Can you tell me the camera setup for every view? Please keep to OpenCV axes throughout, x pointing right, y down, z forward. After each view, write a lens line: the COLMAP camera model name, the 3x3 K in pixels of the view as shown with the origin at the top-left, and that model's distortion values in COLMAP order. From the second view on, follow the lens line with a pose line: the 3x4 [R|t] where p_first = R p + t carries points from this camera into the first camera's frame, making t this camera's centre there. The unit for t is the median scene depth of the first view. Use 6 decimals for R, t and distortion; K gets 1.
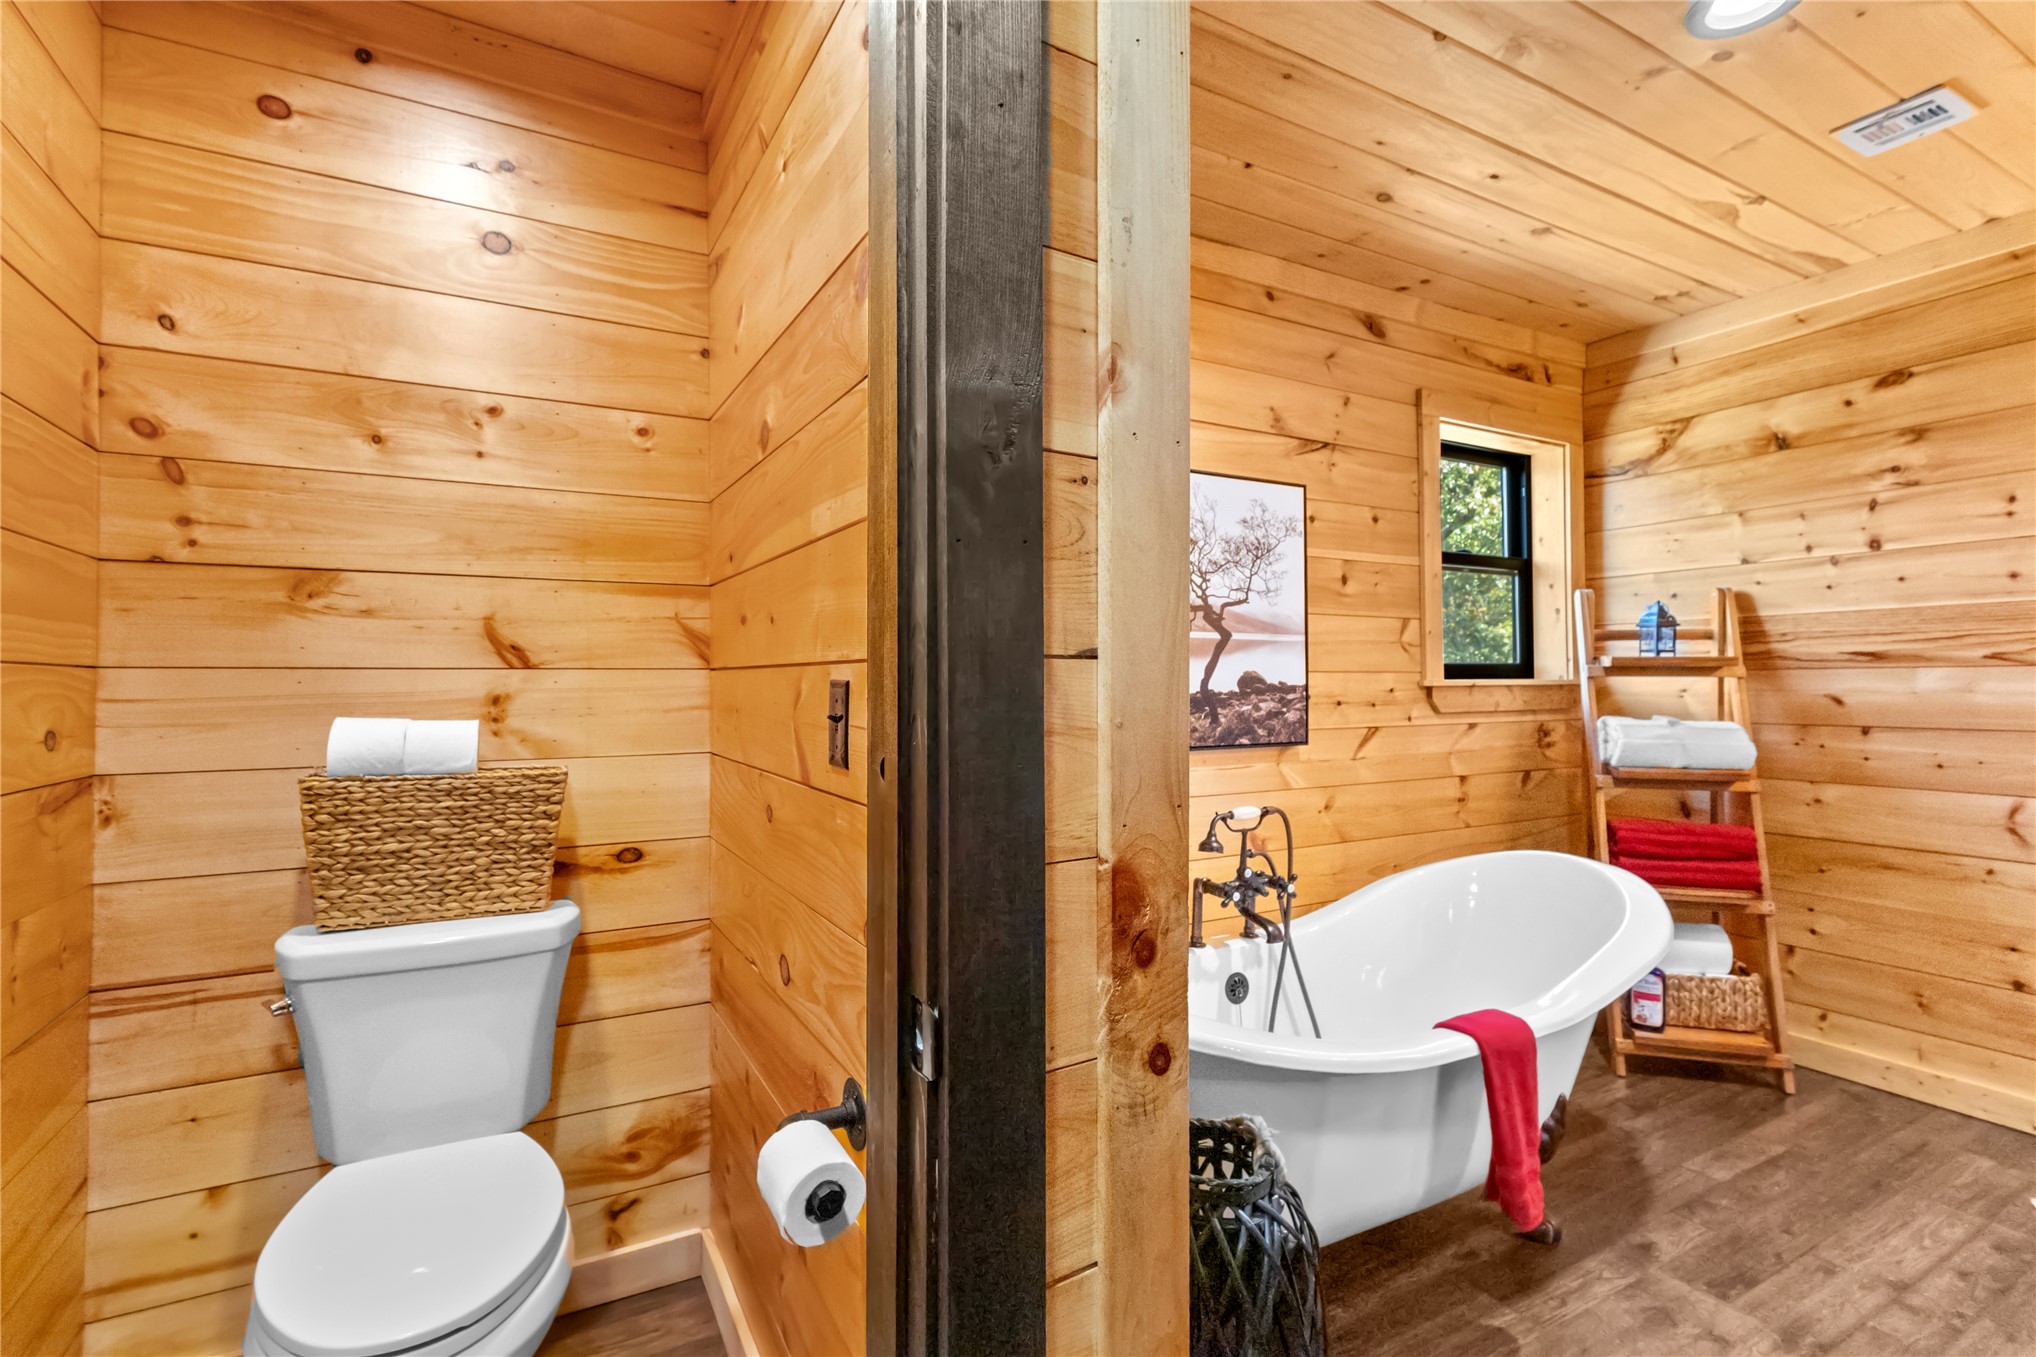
lens RADIAL K [[938.7, 0, 1011.4], [0, 938.7, 671.3], [0, 0, 1]] dist [0.002096, 0.000427]
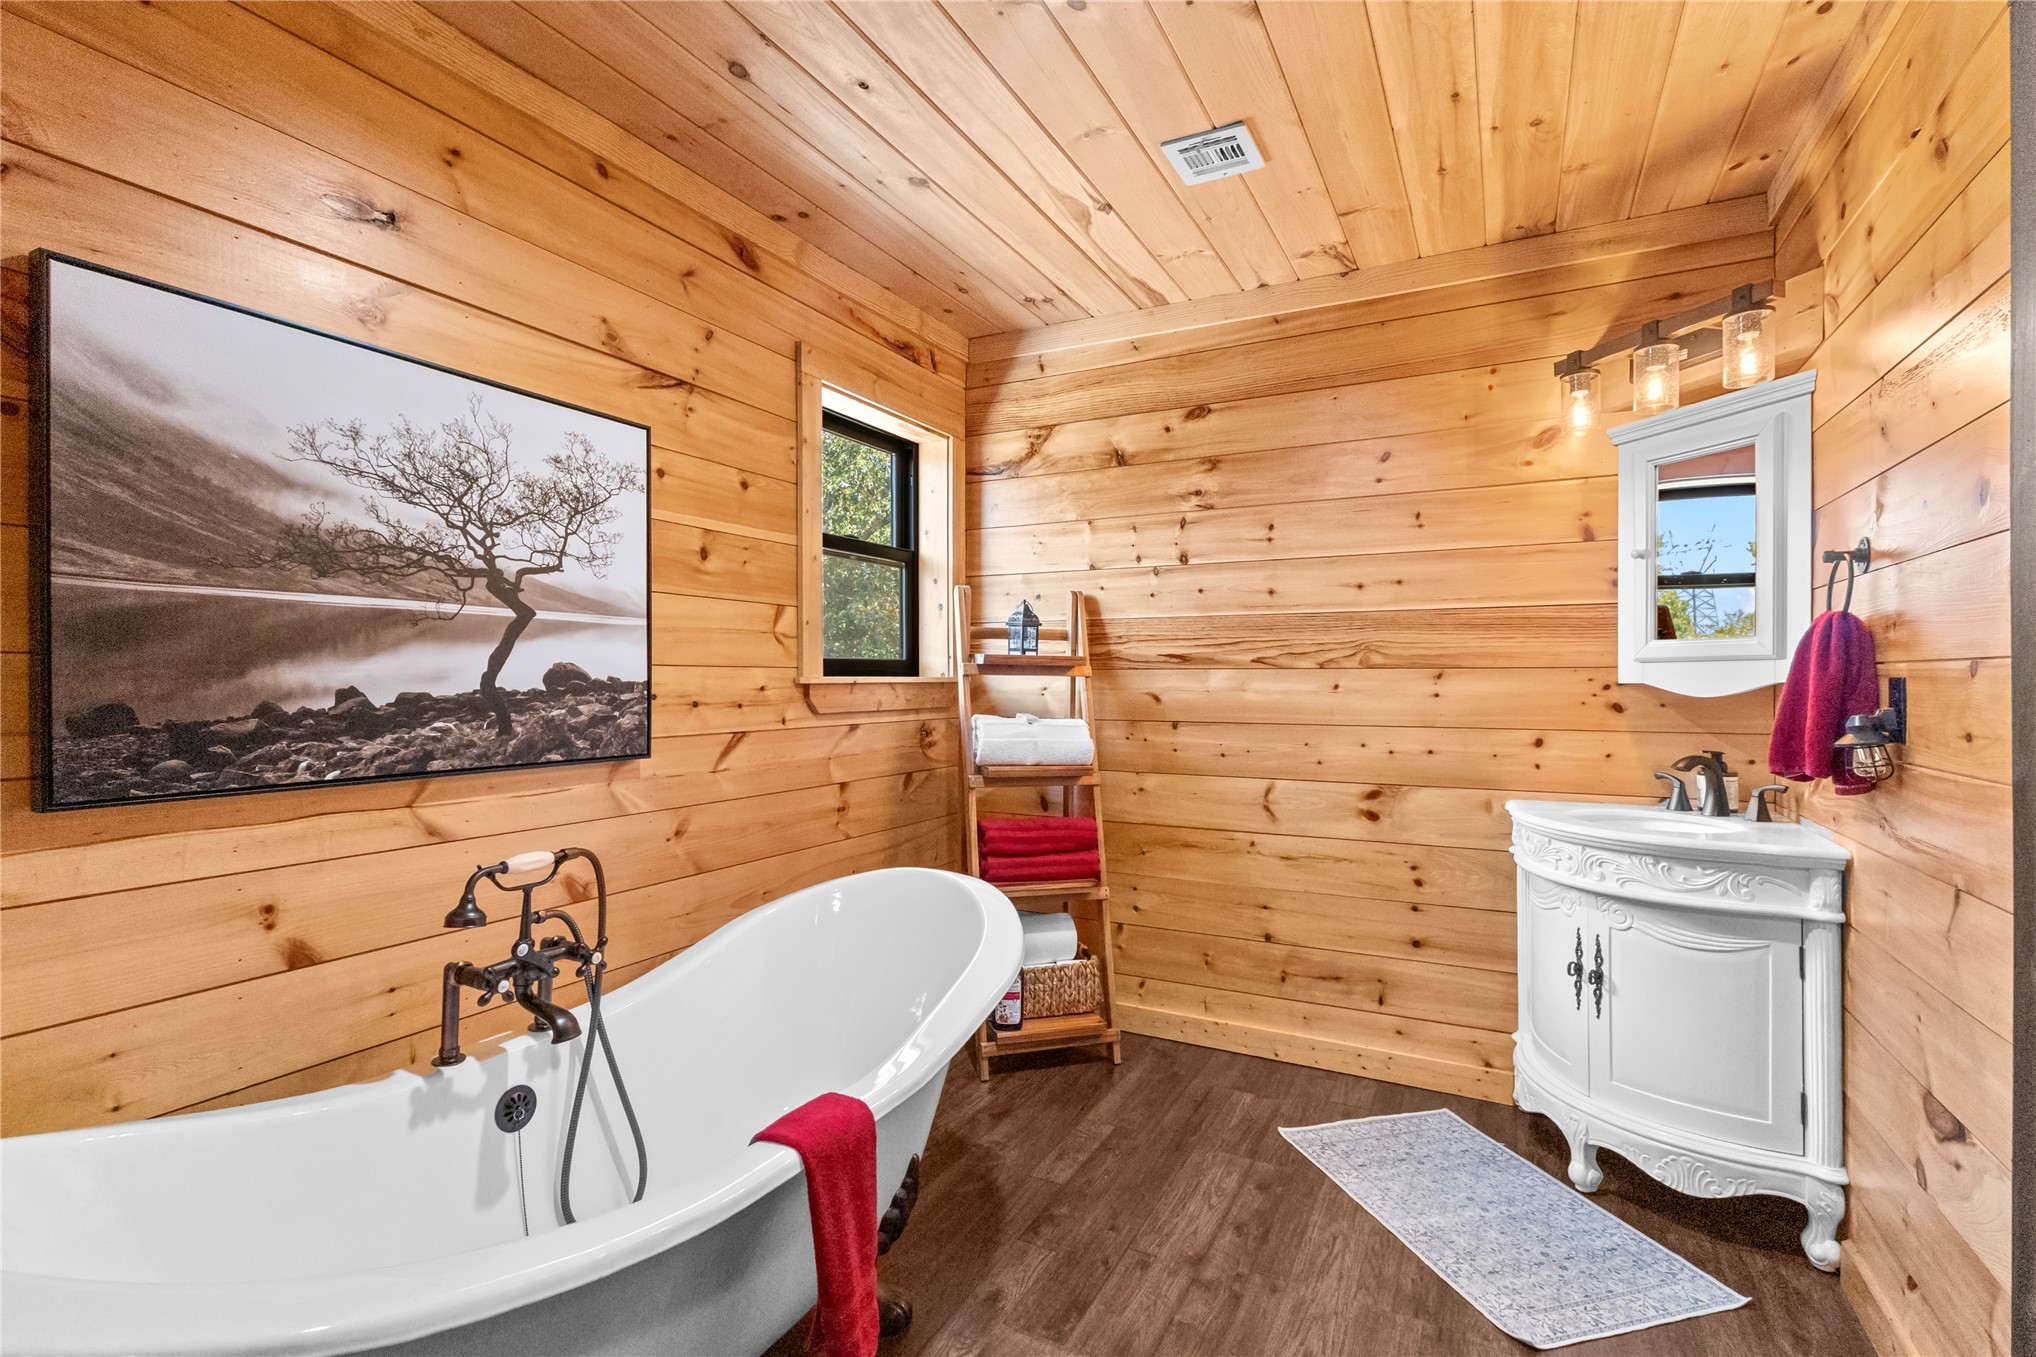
lens RADIAL K [[938.7, 0, 1011.4], [0, 938.7, 671.3], [0, 0, 1]] dist [0.002096, 0.000427]
pose [[0.839717, 0.011099, 0.542911, 0.137134], [-0.014053, 0.999900, 0.001294, 0.000464], [-0.542843, -0.008716, 0.839789, 0.167815]]
